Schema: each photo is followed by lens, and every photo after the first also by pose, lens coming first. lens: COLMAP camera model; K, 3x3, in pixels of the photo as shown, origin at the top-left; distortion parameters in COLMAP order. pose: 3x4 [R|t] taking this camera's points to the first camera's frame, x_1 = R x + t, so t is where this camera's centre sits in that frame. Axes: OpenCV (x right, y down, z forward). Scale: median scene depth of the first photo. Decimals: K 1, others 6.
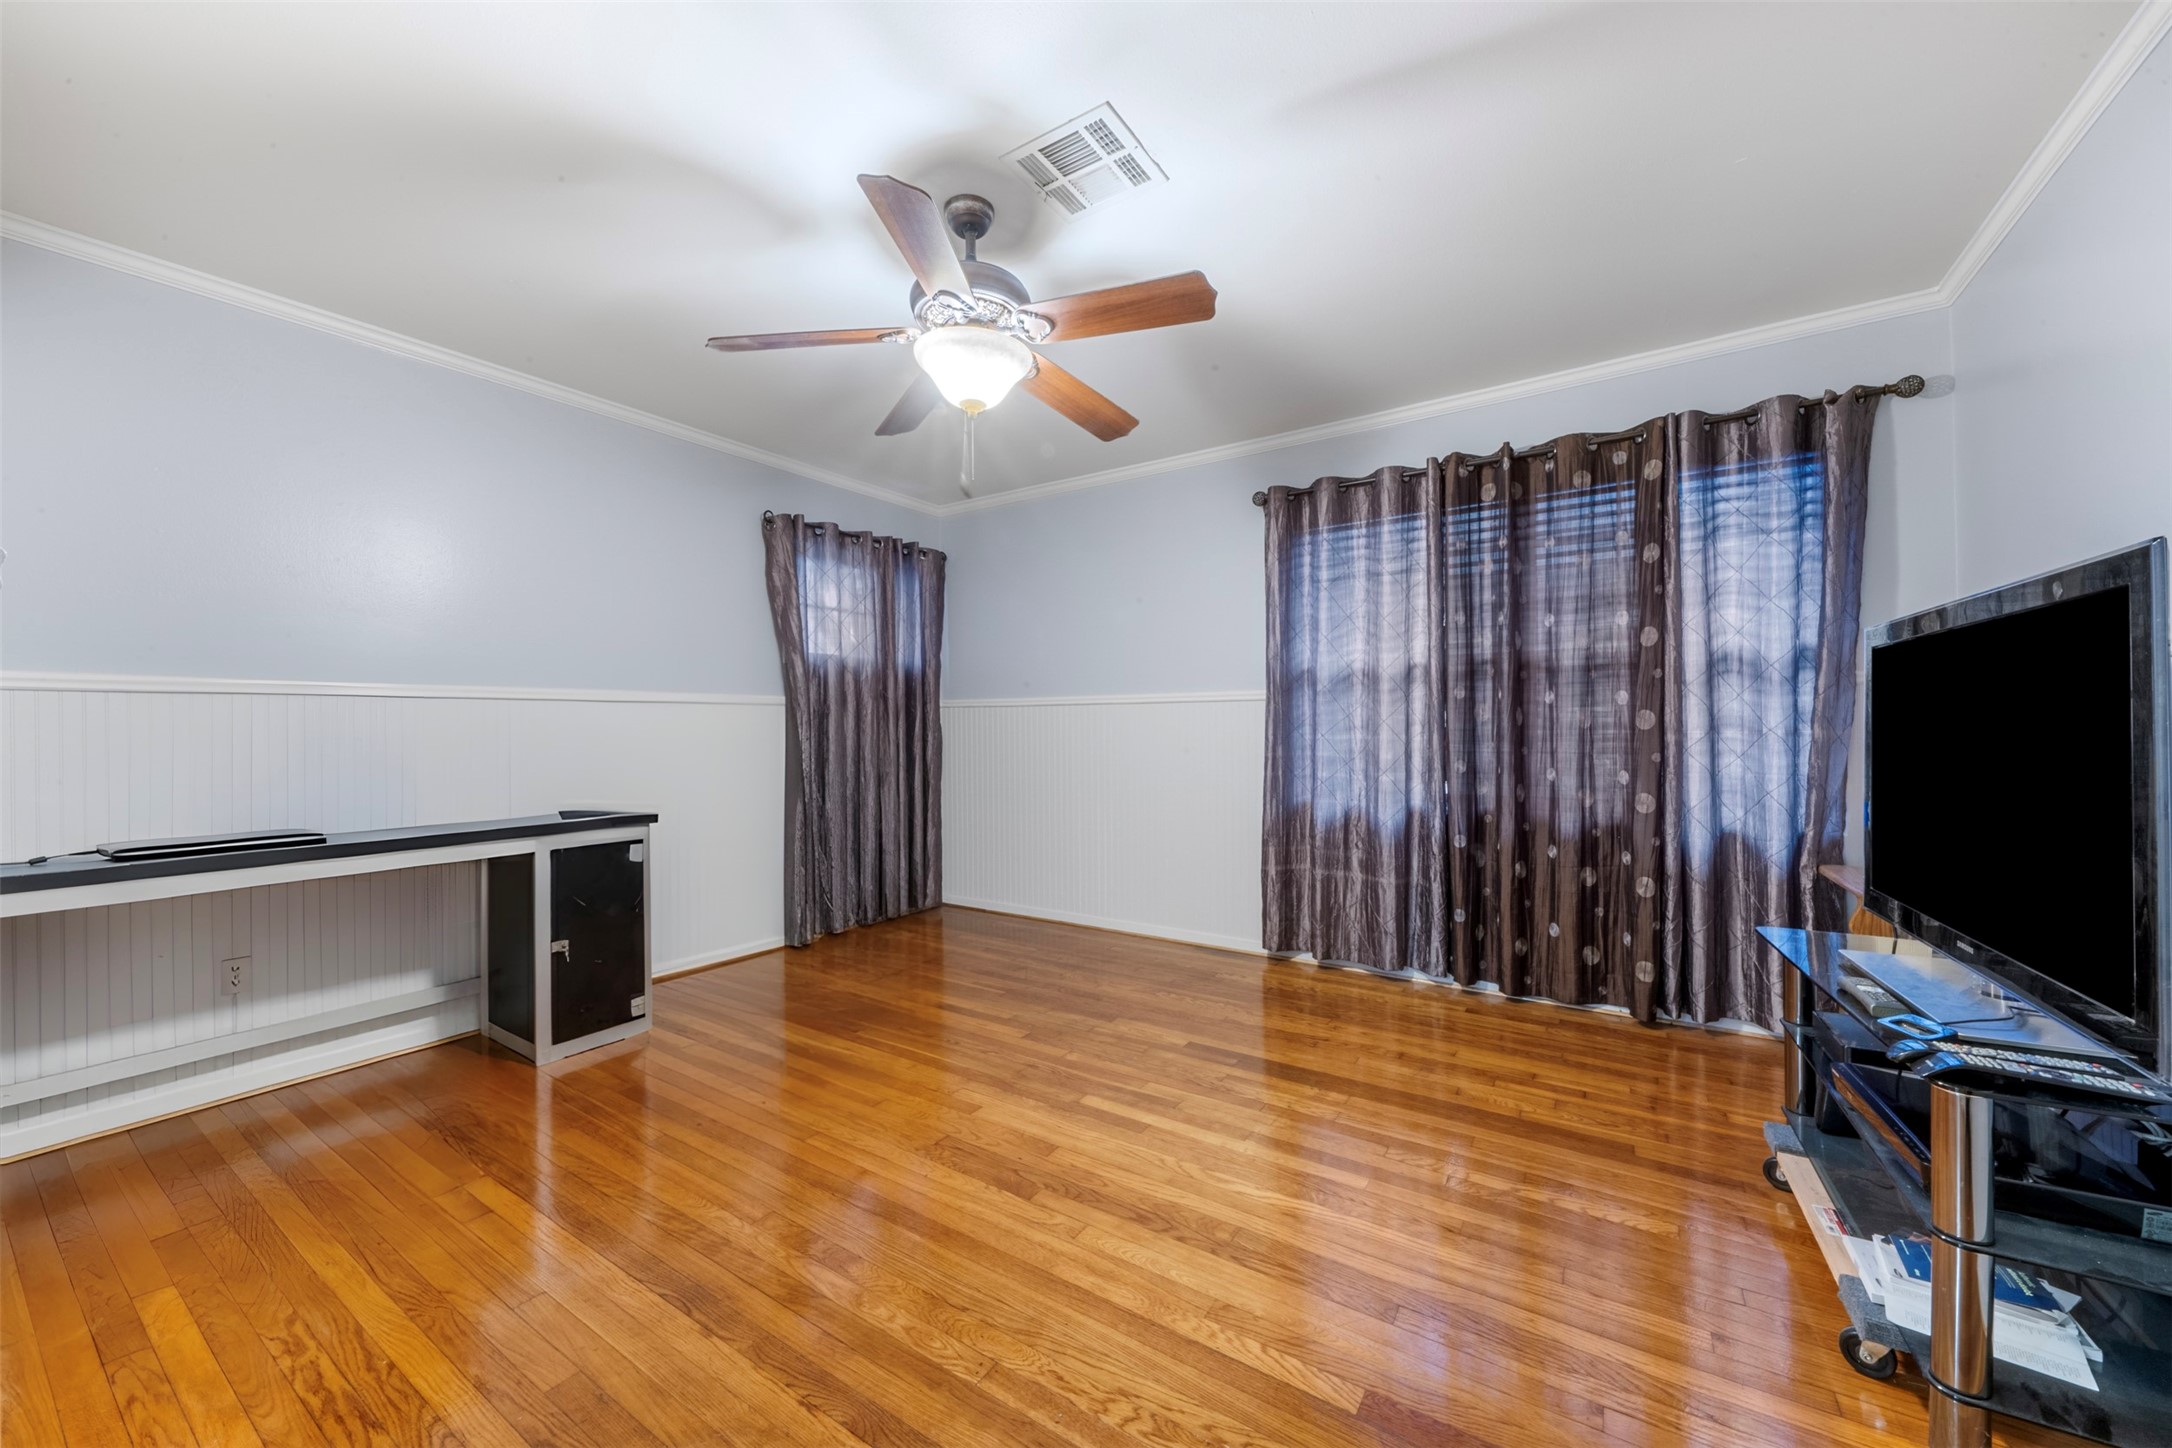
lens RADIAL K [[809.4, 0, 1086.0], [0, 809.4, 724.0], [0, 0, 1]] dist [0.000012, 0.000000]
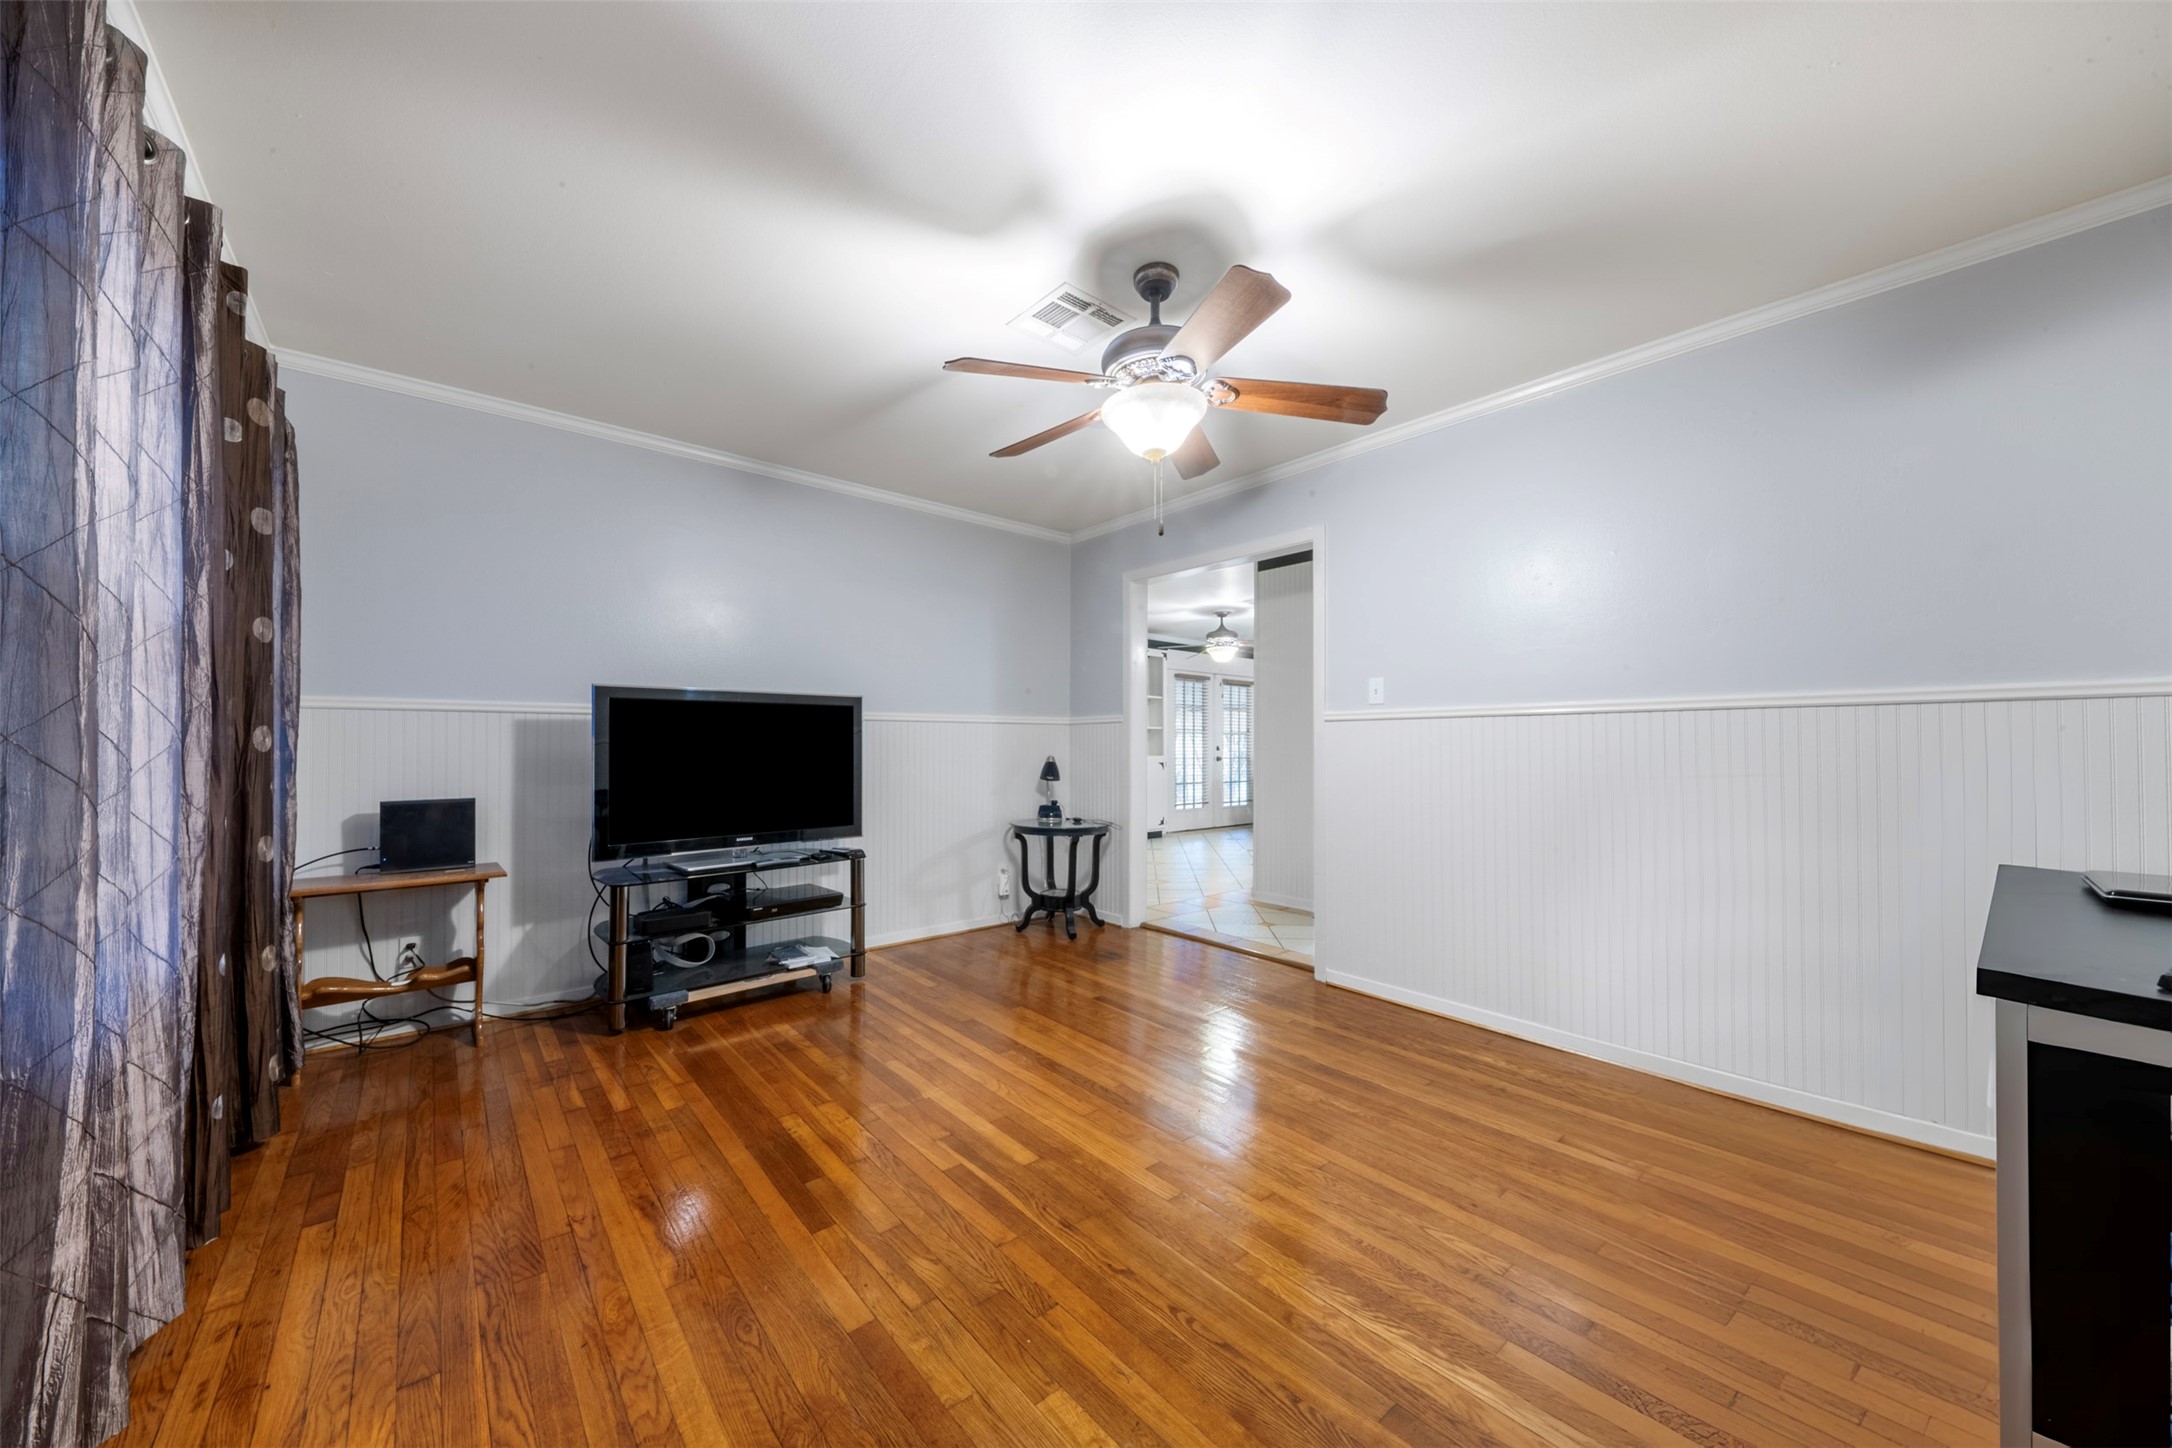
lens RADIAL K [[769.6, 0, 1082.1], [0, 769.6, 714.4], [0, 0, 1]] dist [0.011604, -0.000004]
pose [[-0.961424, 0.011901, 0.274812, -0.308661], [0.001717, 0.999304, -0.037269, 0.002614], [-0.275064, -0.035360, -0.960775, 1.896085]]
